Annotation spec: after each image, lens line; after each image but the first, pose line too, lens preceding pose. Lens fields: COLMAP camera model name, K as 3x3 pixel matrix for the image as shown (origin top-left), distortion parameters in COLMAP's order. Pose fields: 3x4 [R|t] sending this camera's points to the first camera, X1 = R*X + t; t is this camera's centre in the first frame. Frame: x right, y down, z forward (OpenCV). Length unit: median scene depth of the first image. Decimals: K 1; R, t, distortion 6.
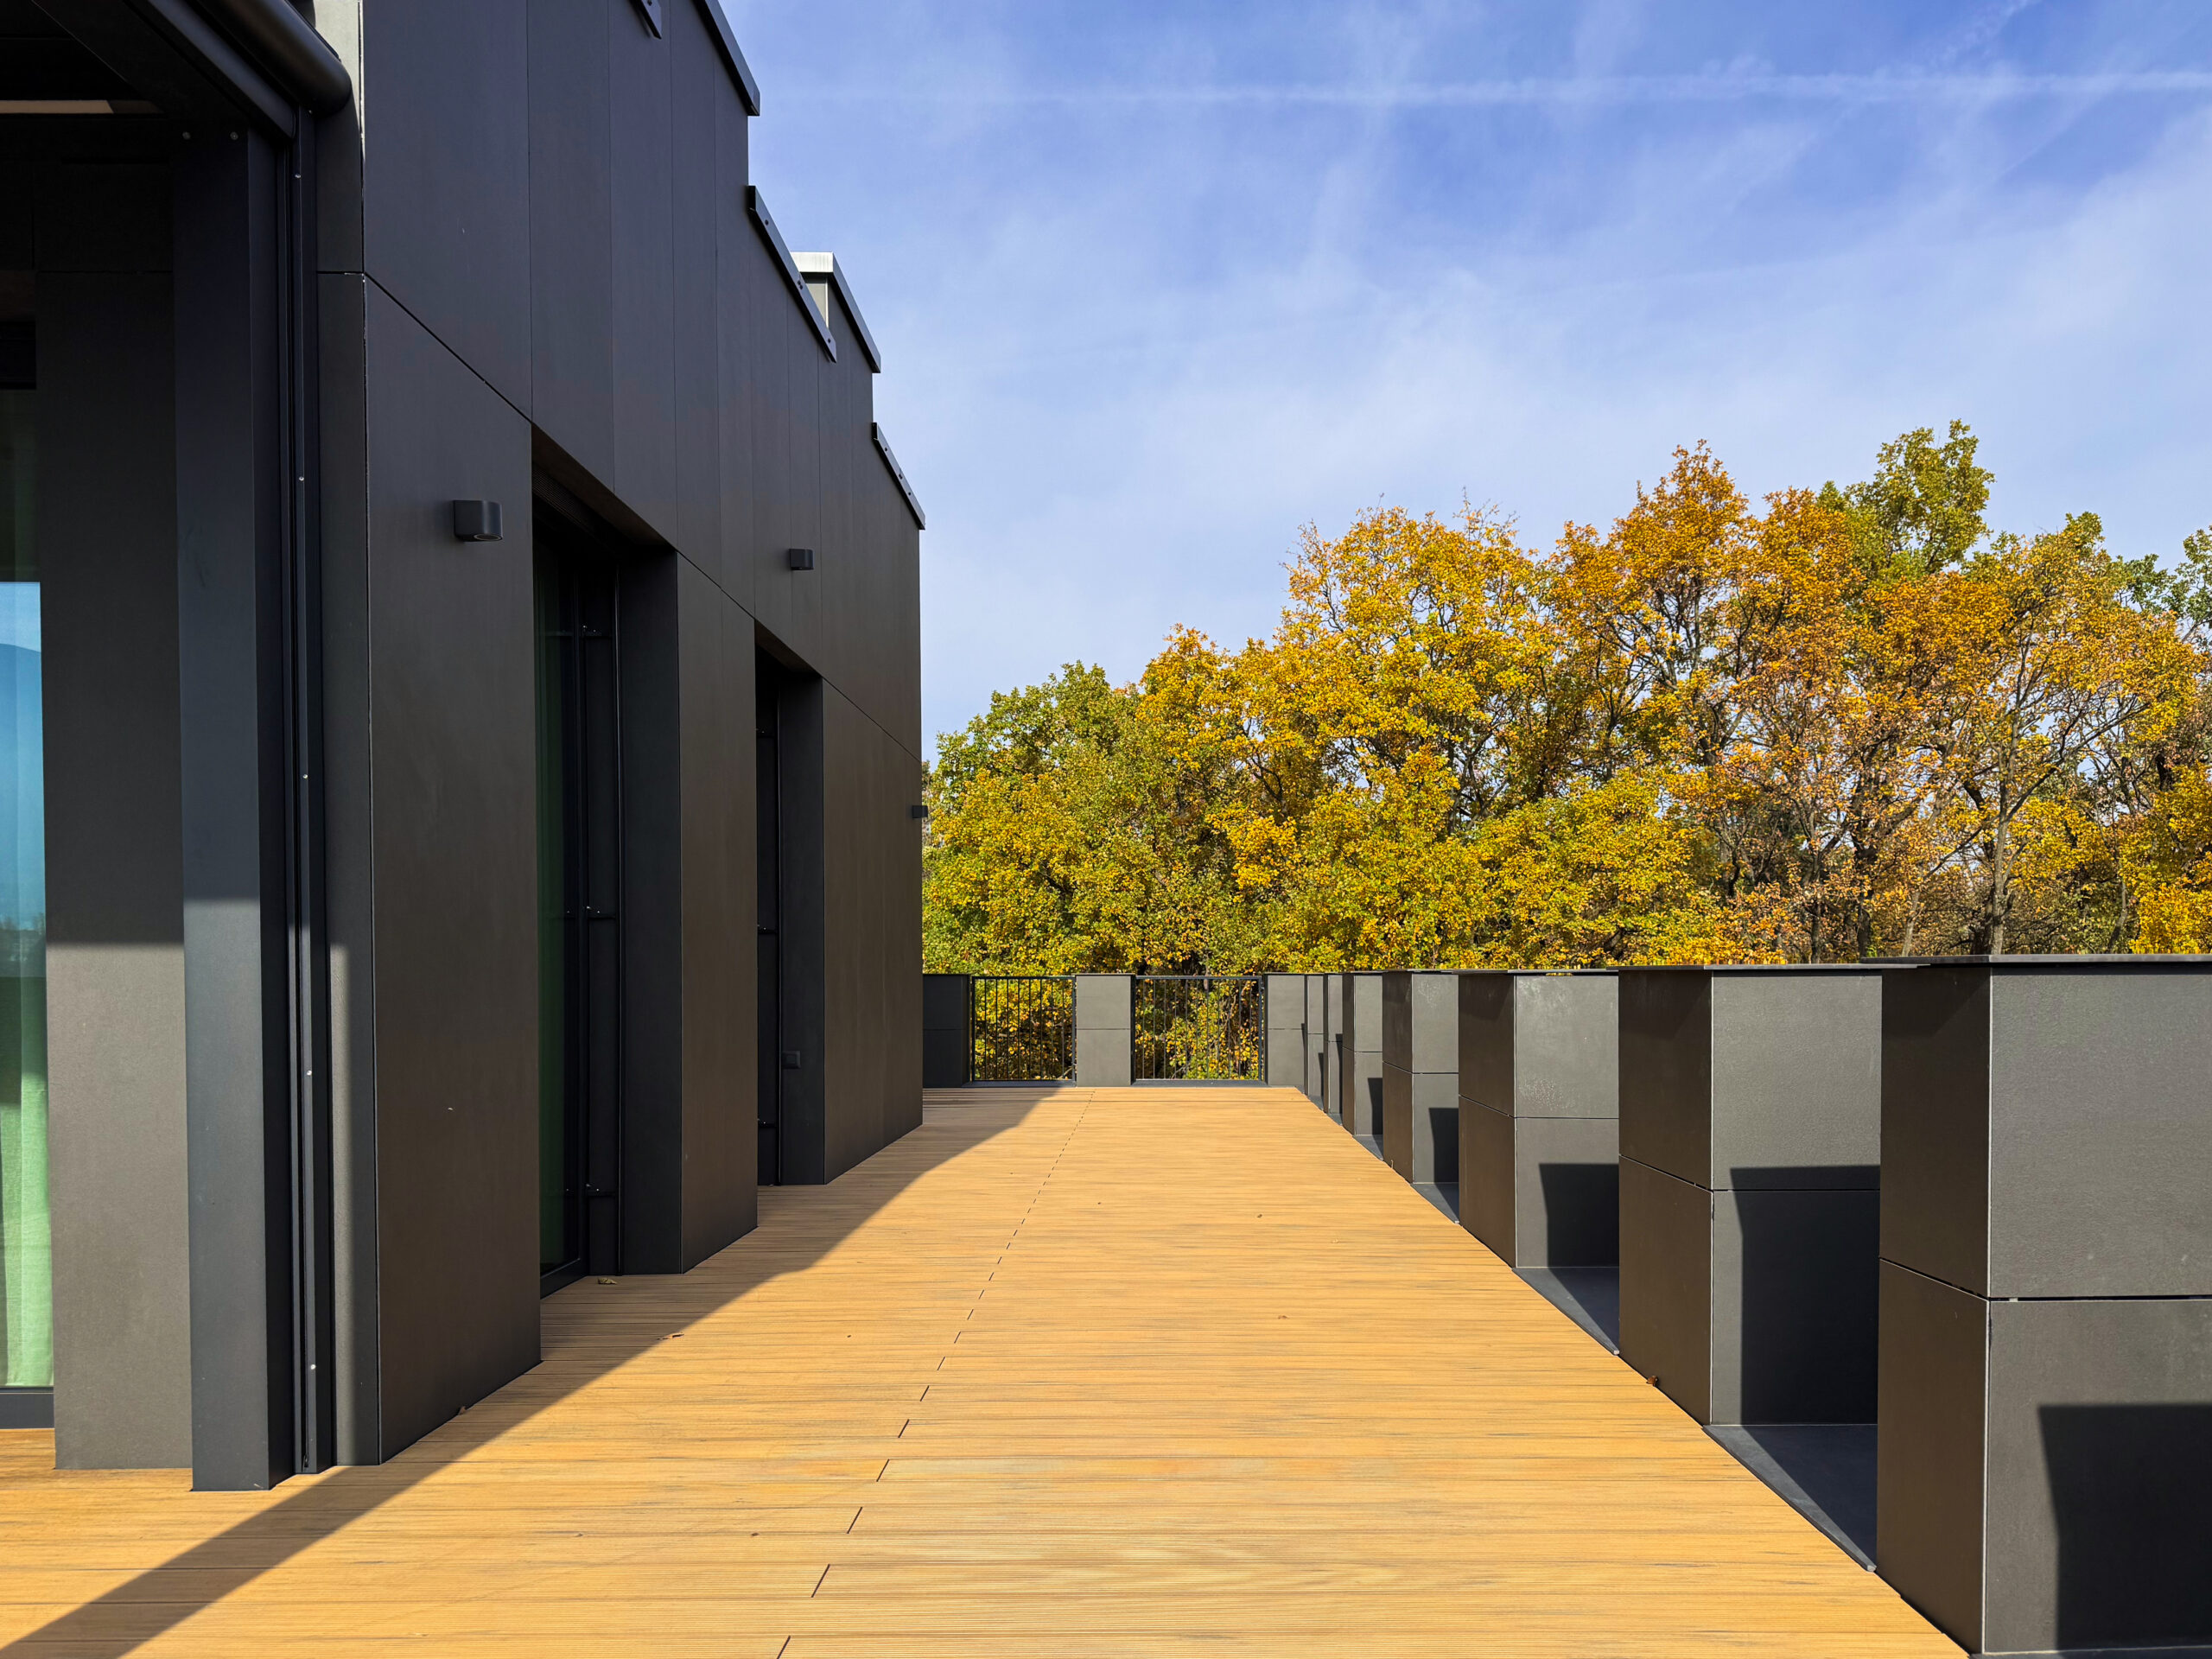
lens RADIAL K [[1587.7, 0, 1110.4], [0, 1587.7, 835.9], [0, 0, 1]] dist [0.020458, -0.034660]
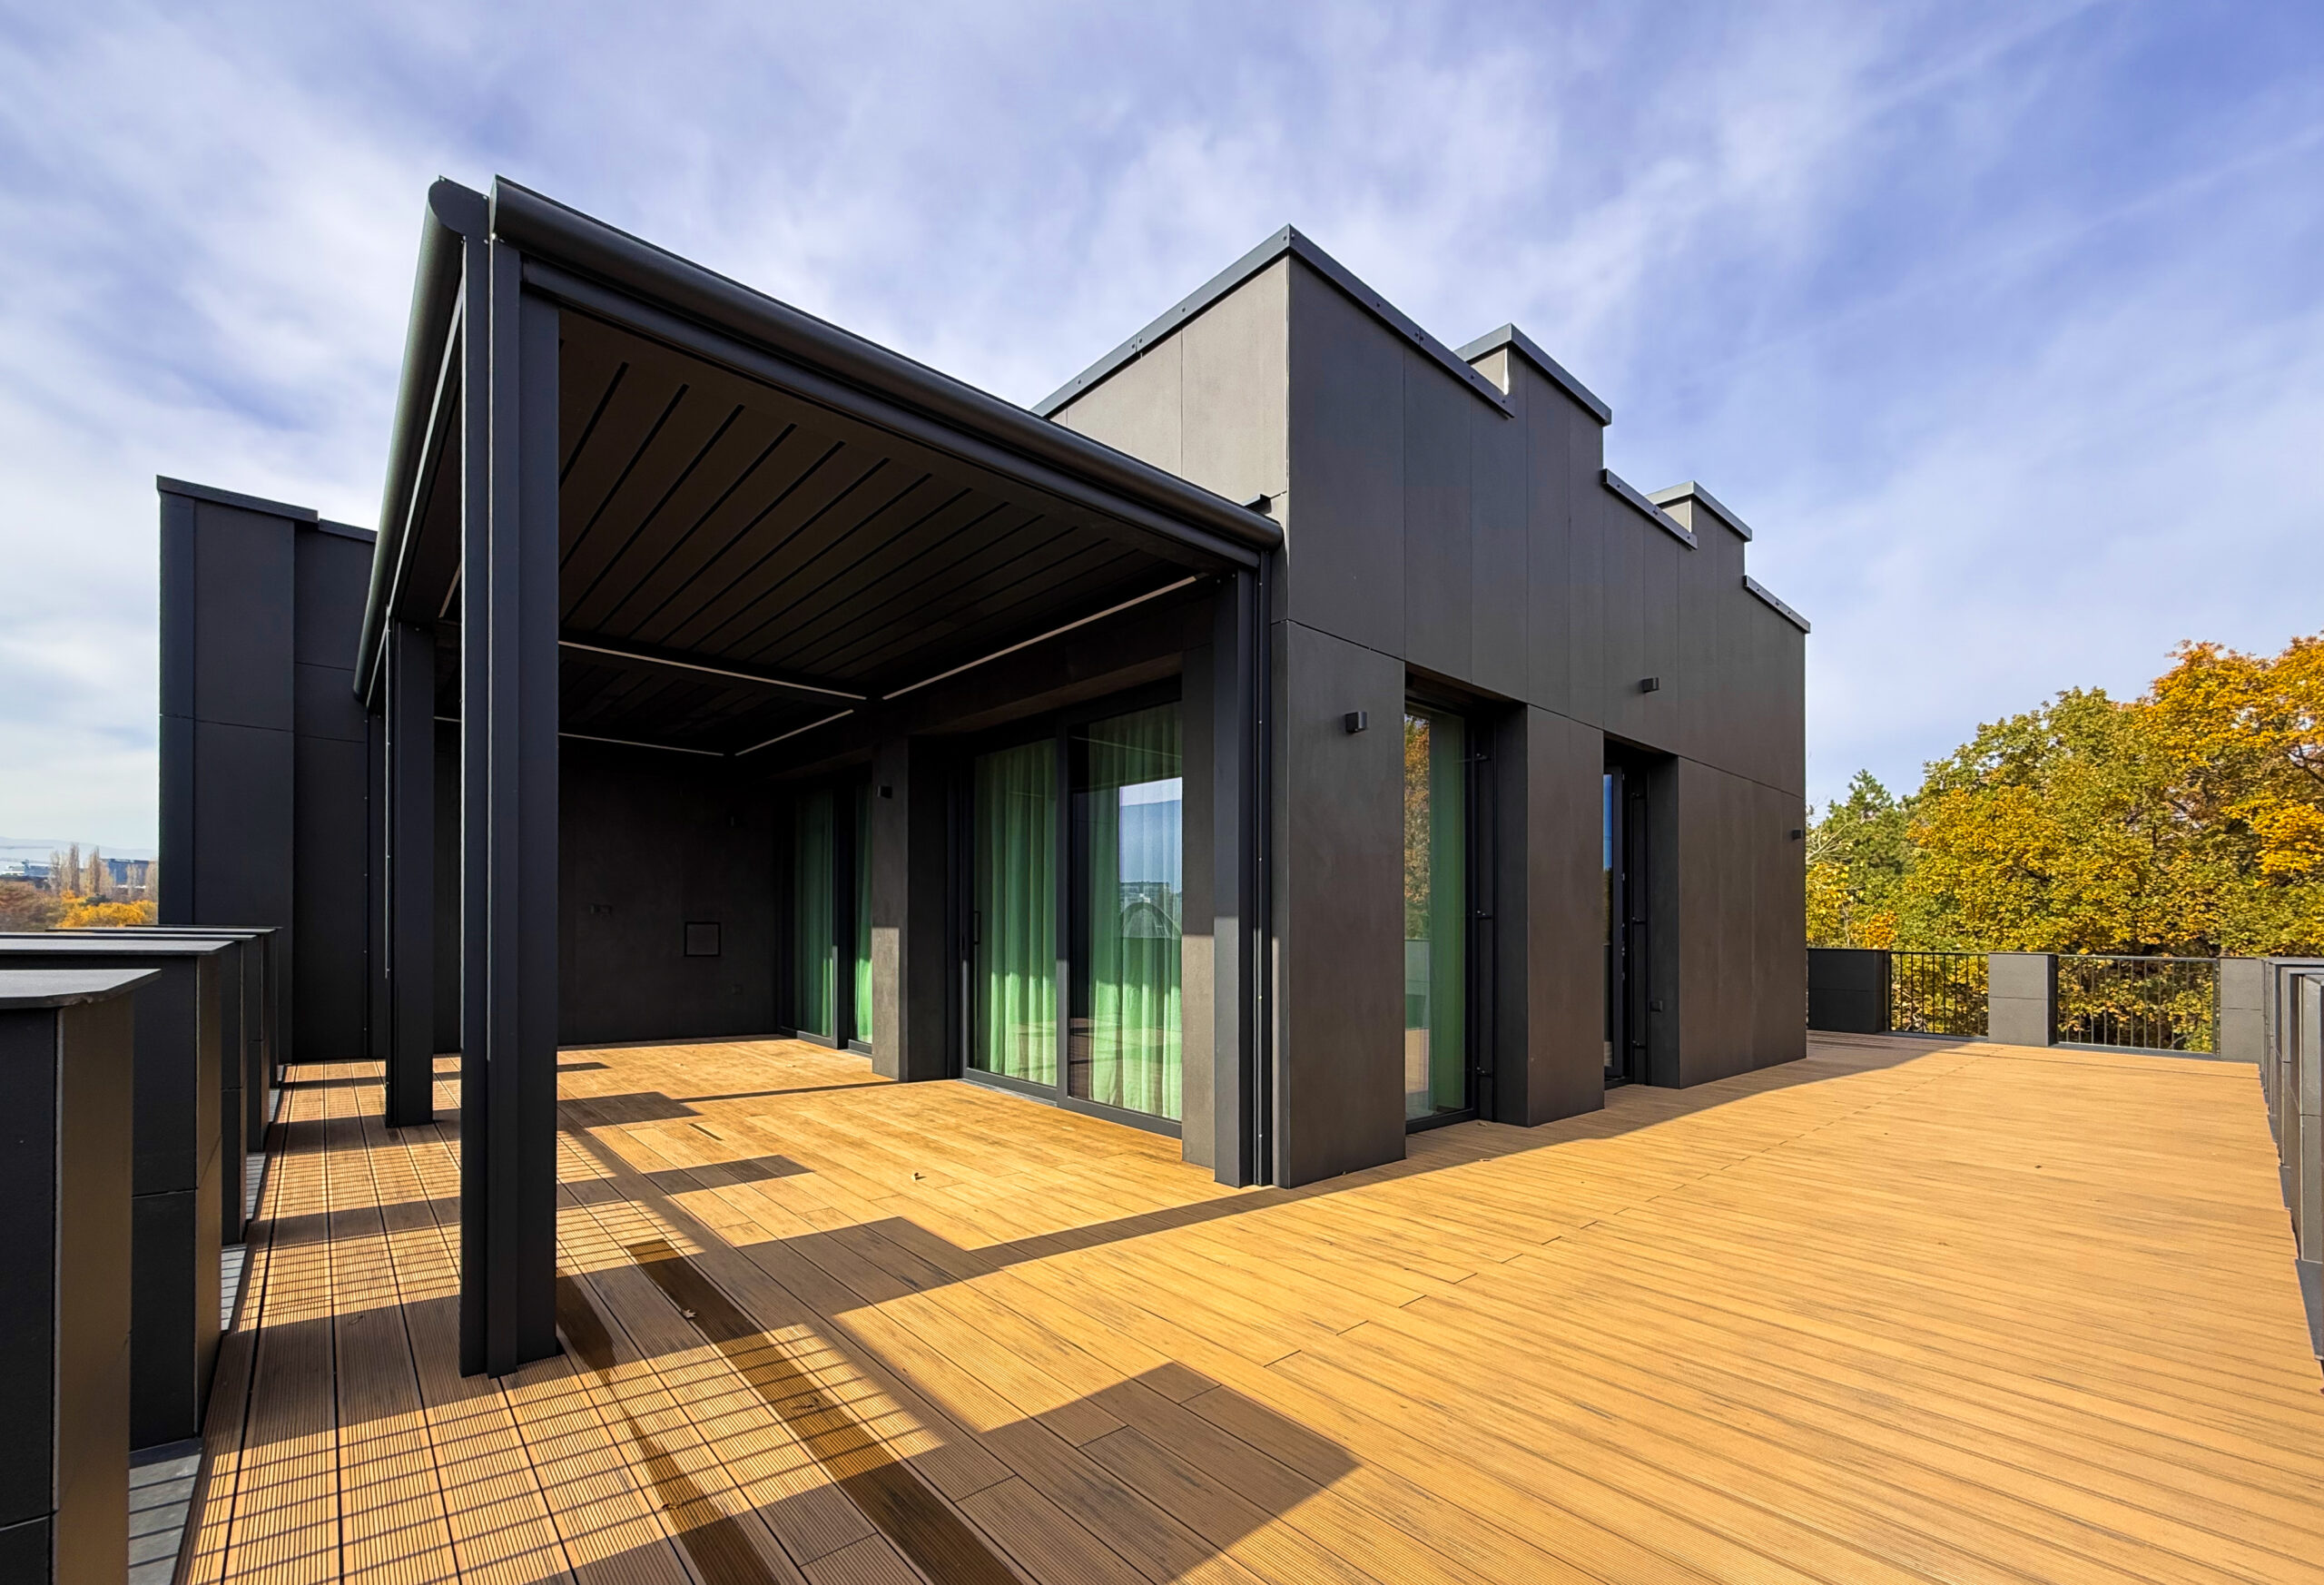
lens RADIAL K [[942.4, 0, 1171.5], [0, 942.4, 794.2], [0, 0, 1]] dist [-0.002331, -0.001052]
pose [[0.655741, -0.091471, -0.749424, 0.118091], [0.047836, 0.995673, -0.079671, -0.008893], [0.753469, 0.016394, 0.657280, 0.017010]]
